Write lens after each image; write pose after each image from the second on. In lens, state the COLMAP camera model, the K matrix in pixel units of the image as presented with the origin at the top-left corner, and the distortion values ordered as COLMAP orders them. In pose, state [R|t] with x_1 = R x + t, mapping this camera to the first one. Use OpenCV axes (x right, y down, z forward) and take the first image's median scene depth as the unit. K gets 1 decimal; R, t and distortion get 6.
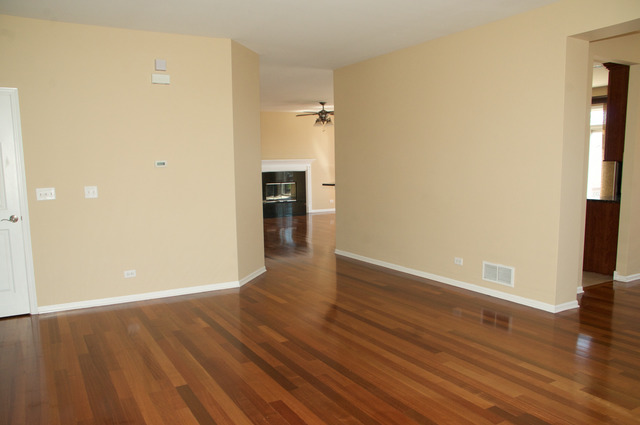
lens RADIAL K [[502.6, 0, 318.0], [0, 502.6, 228.1], [0, 0, 1]] dist [-0.150423, 0.132560]
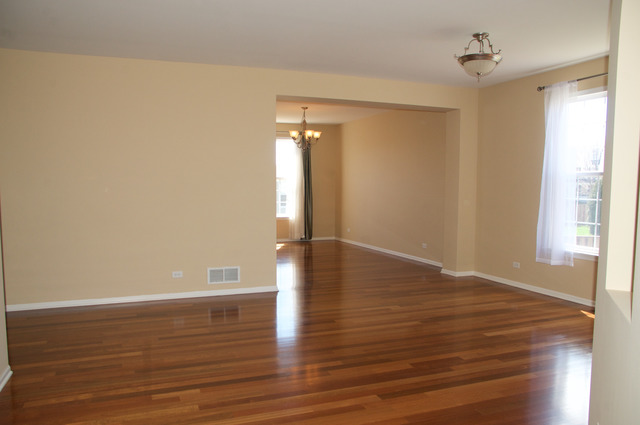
lens RADIAL K [[502.6, 0, 318.0], [0, 502.6, 228.1], [0, 0, 1]] dist [-0.150423, 0.132560]
pose [[0.154191, -0.079658, 0.984825, -0.856843], [0.115015, 0.991416, 0.062183, -0.076572], [-0.981324, 0.103682, 0.162029, 0.604819]]
